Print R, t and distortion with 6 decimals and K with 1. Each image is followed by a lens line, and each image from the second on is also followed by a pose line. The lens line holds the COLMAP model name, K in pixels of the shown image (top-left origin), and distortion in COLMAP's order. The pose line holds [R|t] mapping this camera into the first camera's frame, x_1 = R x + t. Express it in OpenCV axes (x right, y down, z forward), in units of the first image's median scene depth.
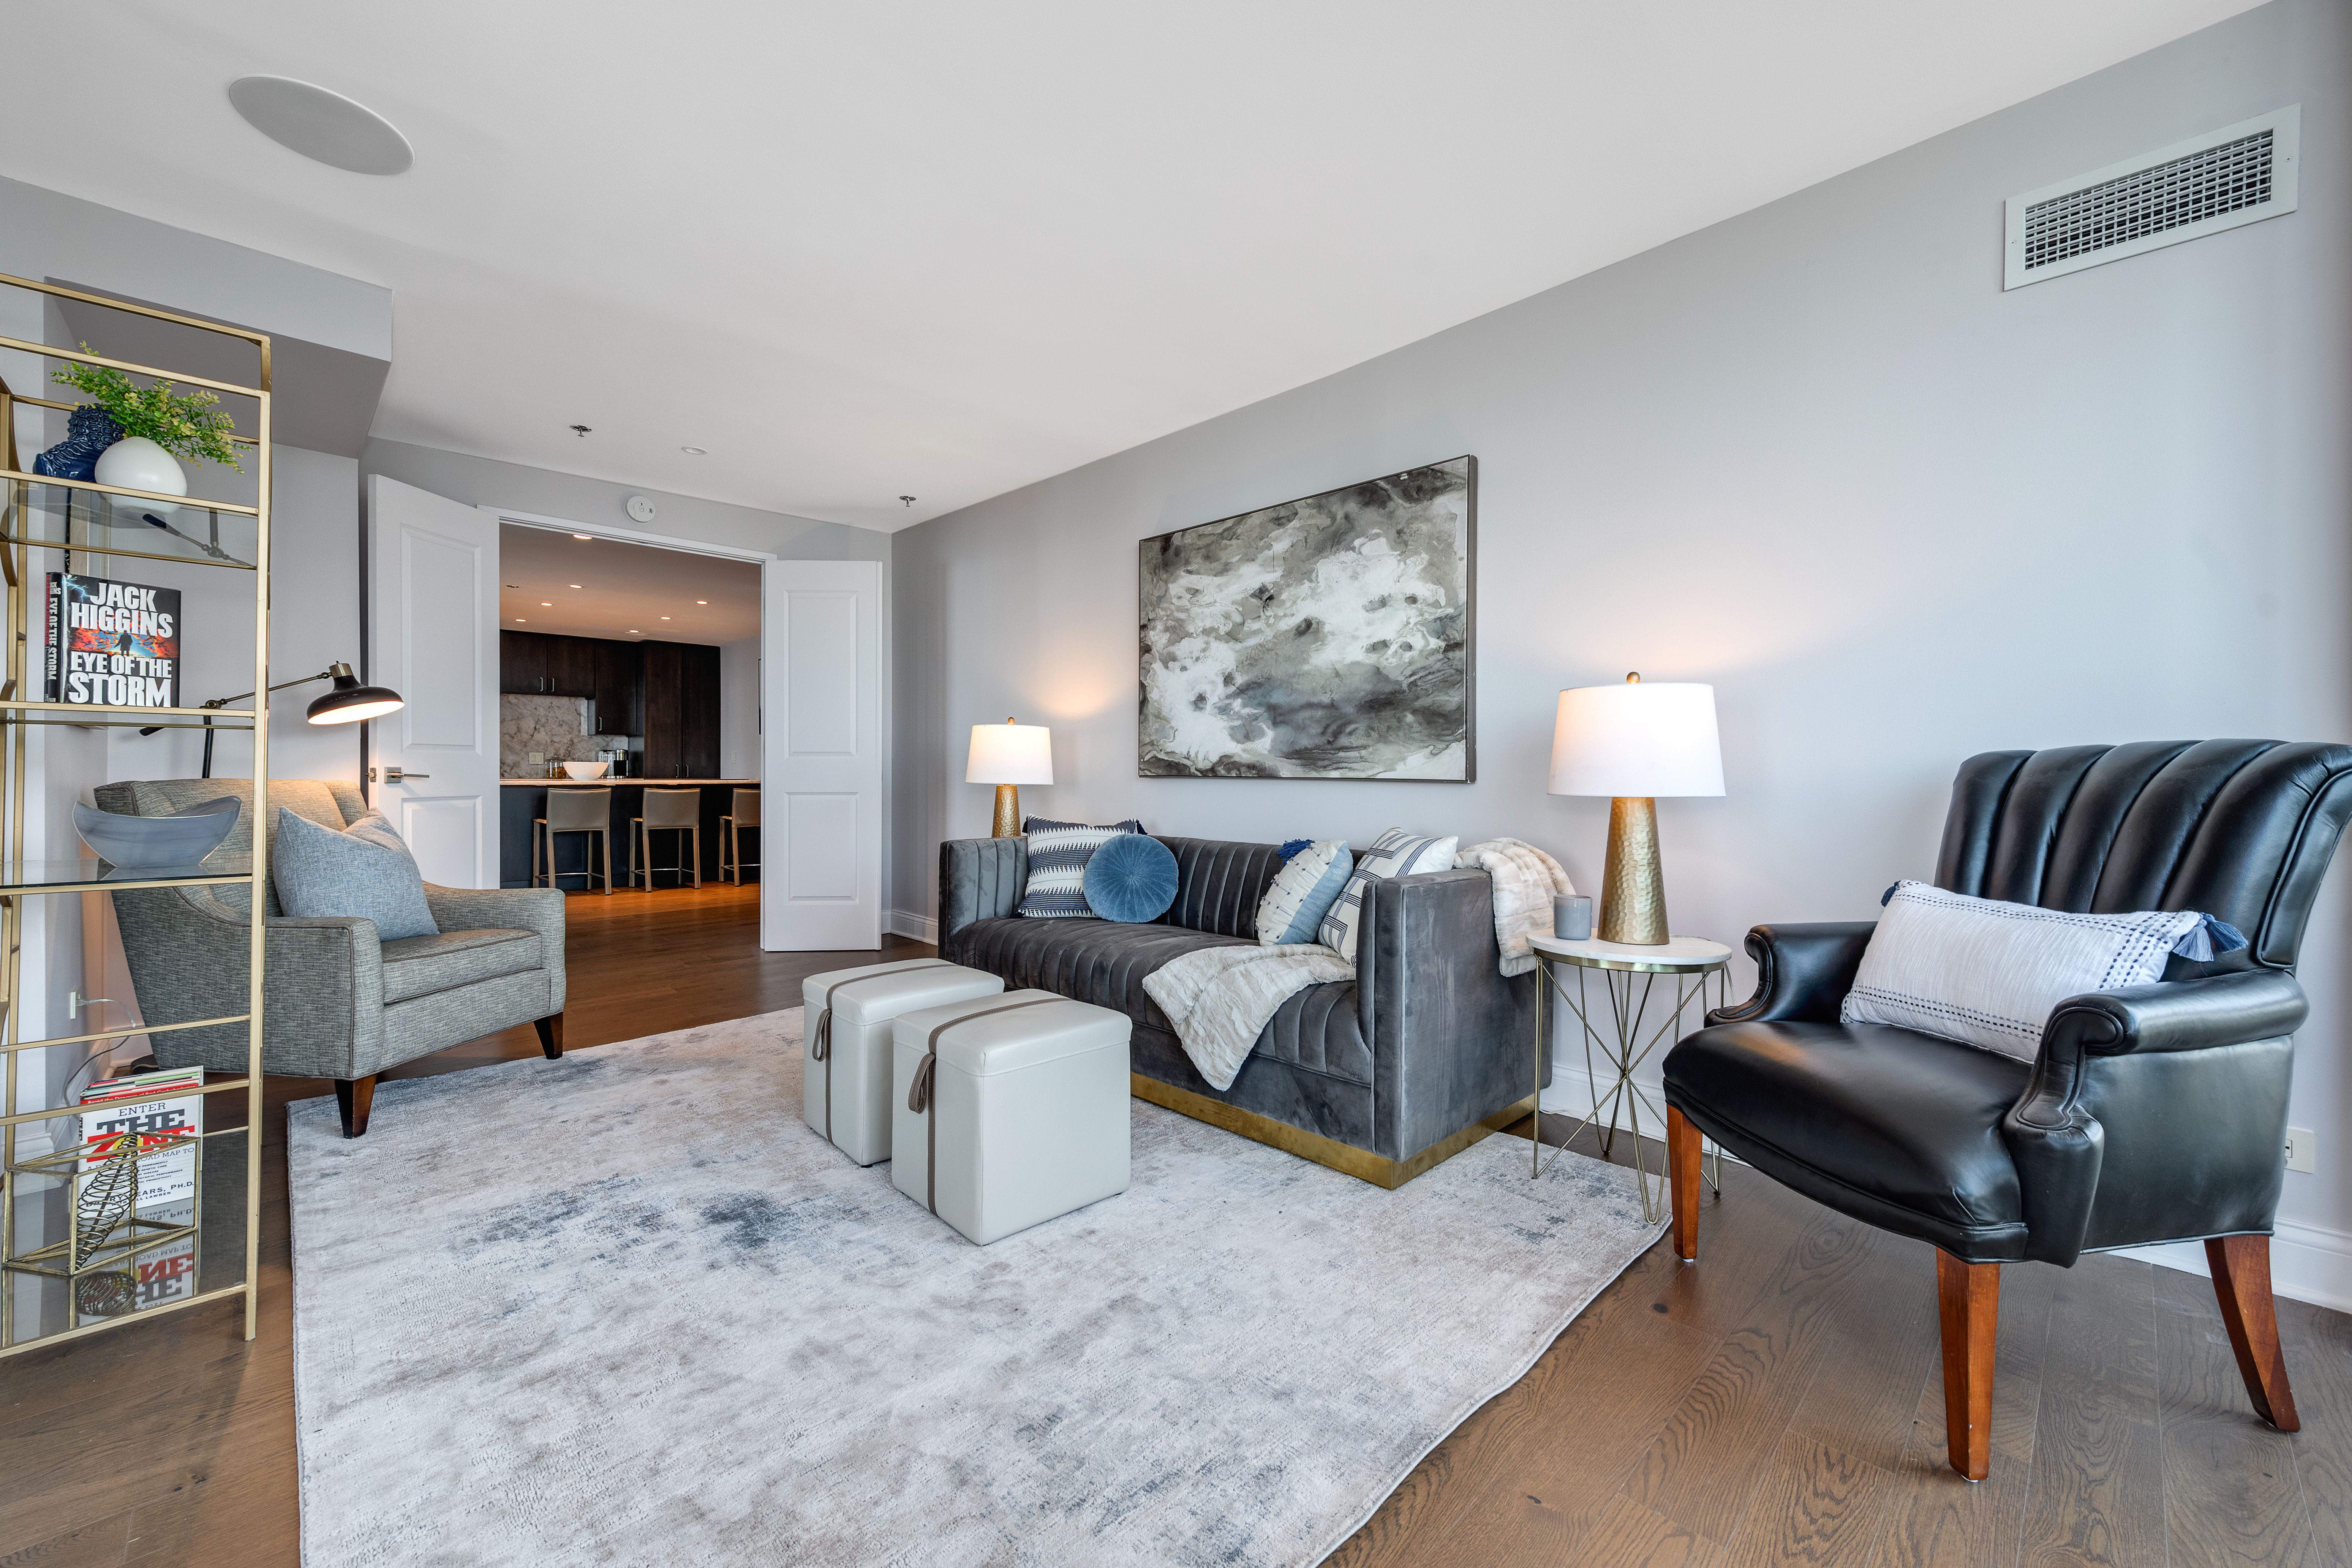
lens RADIAL K [[923.2, 0, 1220.2], [0, 923.2, 768.7], [0, 0, 1]] dist [0.005694, -0.000058]
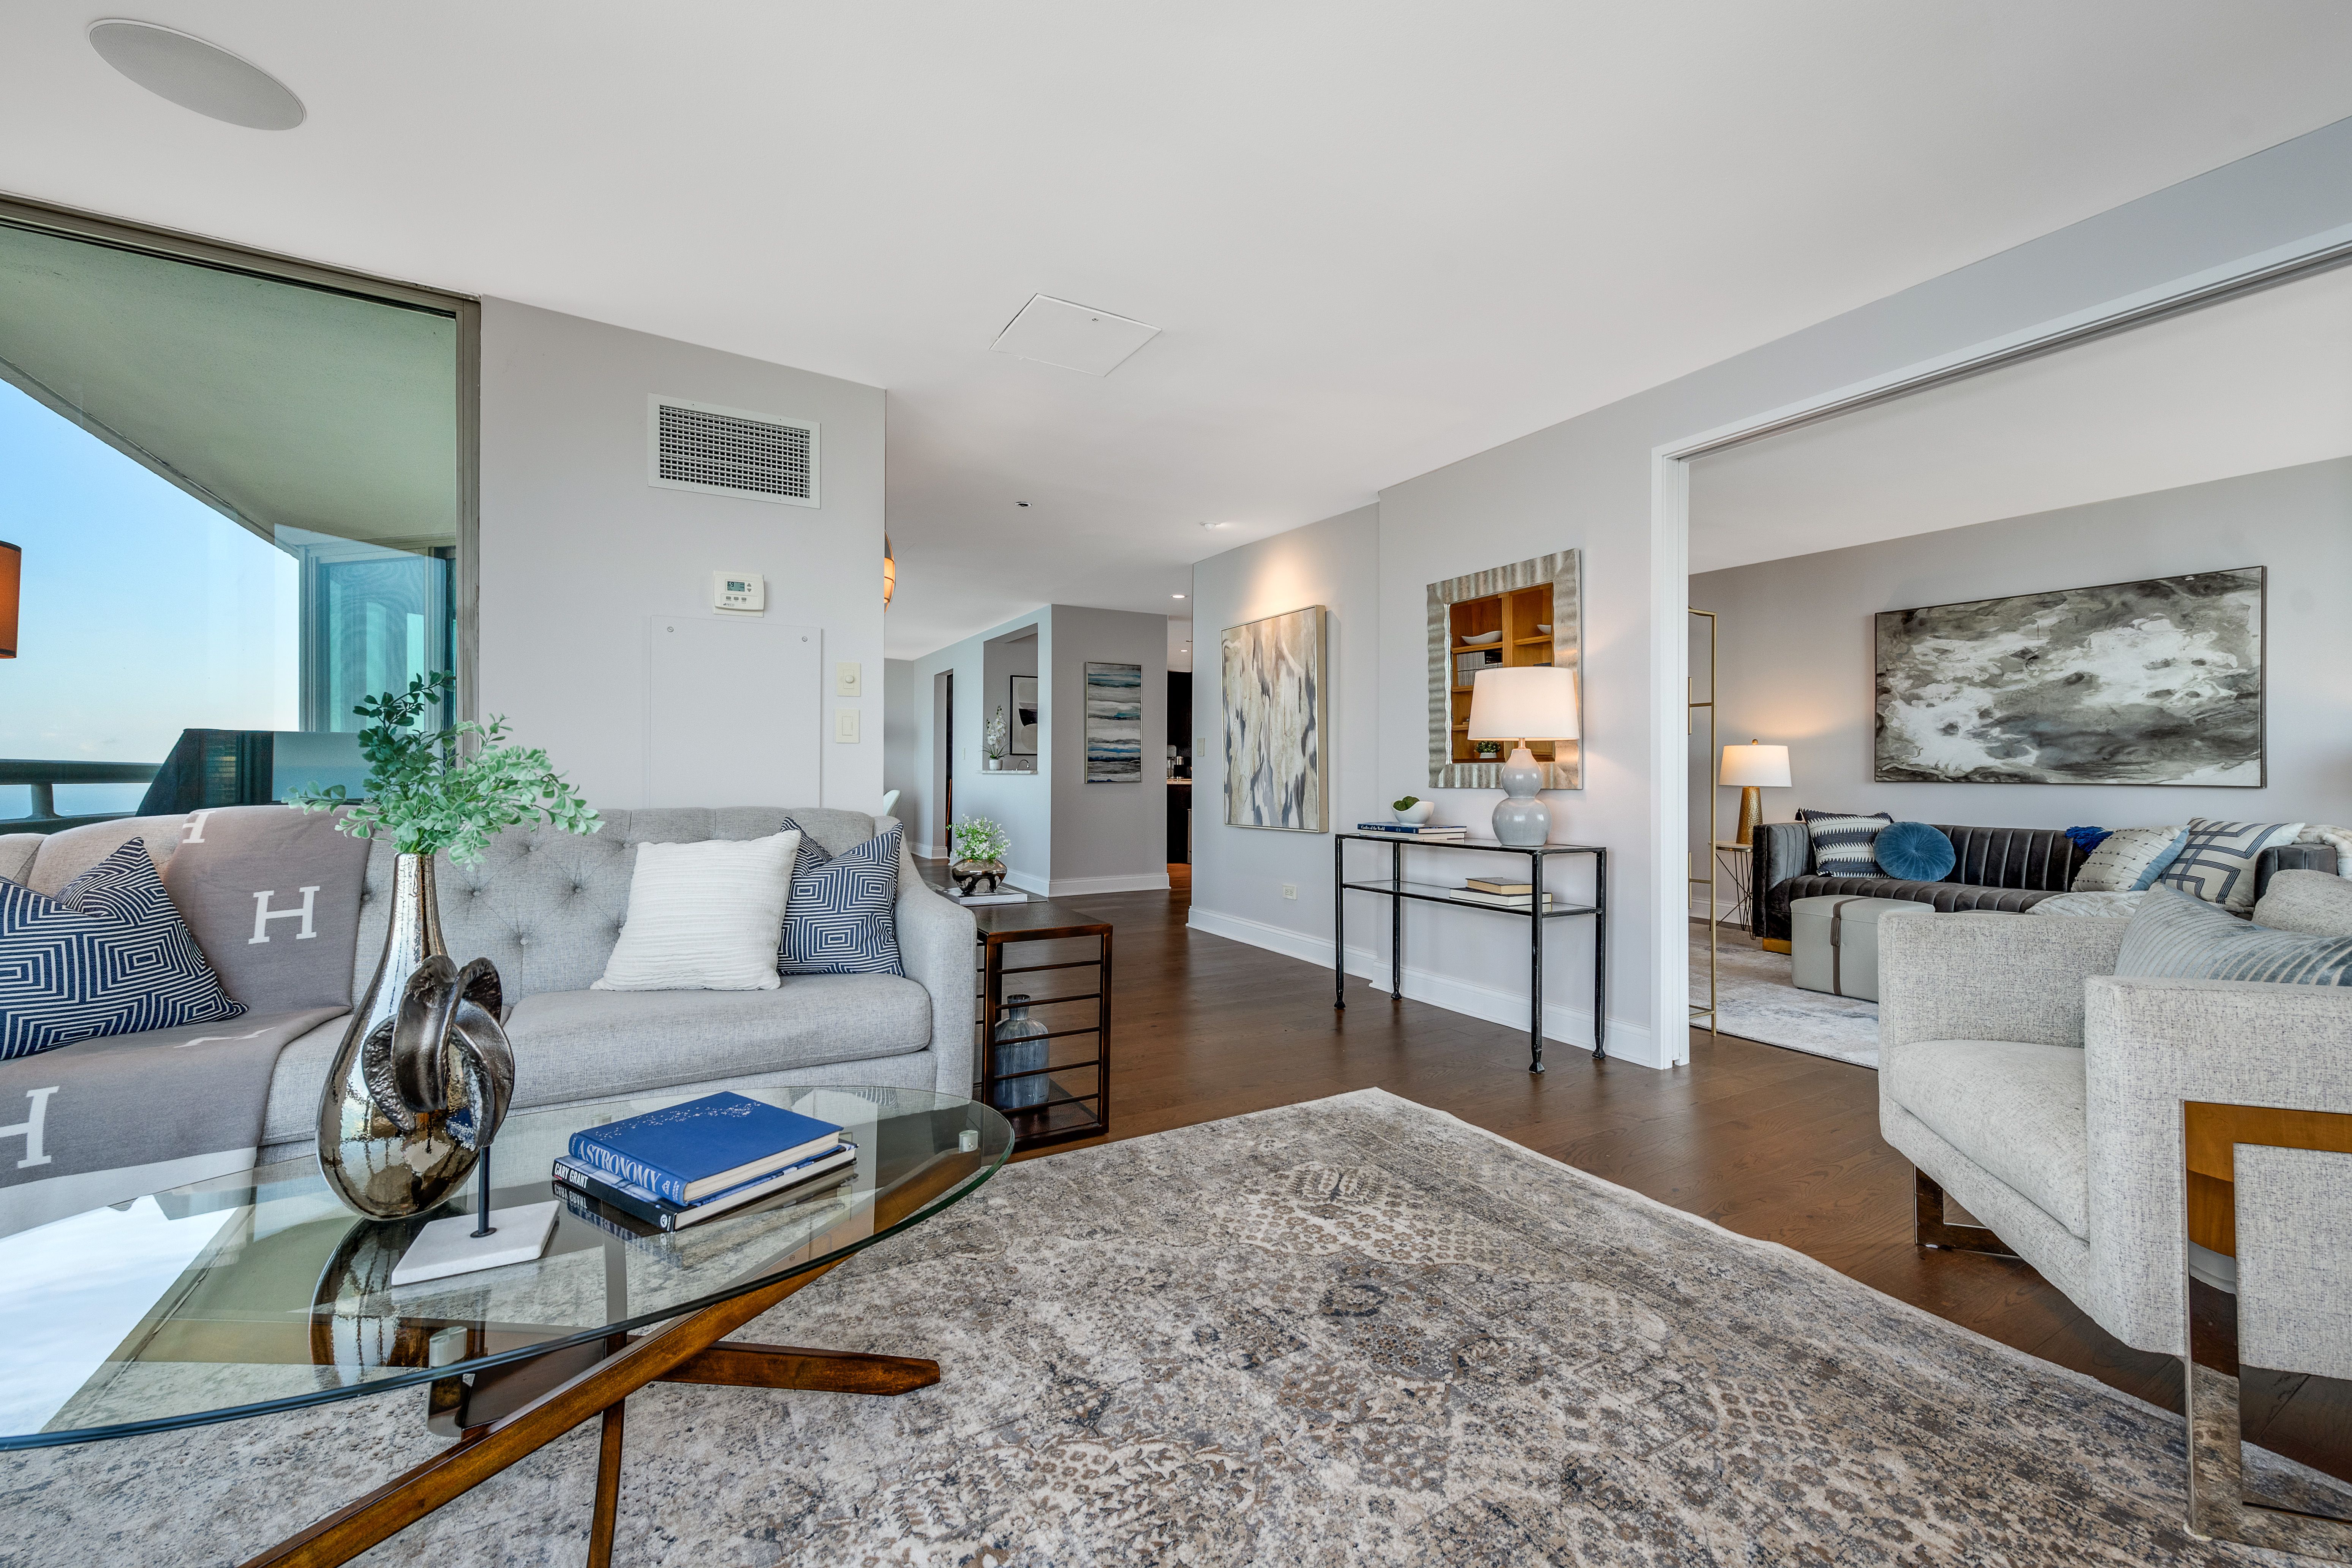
lens RADIAL K [[923.2, 0, 1231.3], [0, 923.2, 760.9], [0, 0, 1]] dist [0.005694, -0.000058]
pose [[0.974152, -0.005292, -0.225831, -0.857247], [0.004515, 0.999982, -0.003954, -0.025297], [0.225848, 0.002832, 0.974159, -0.699902]]
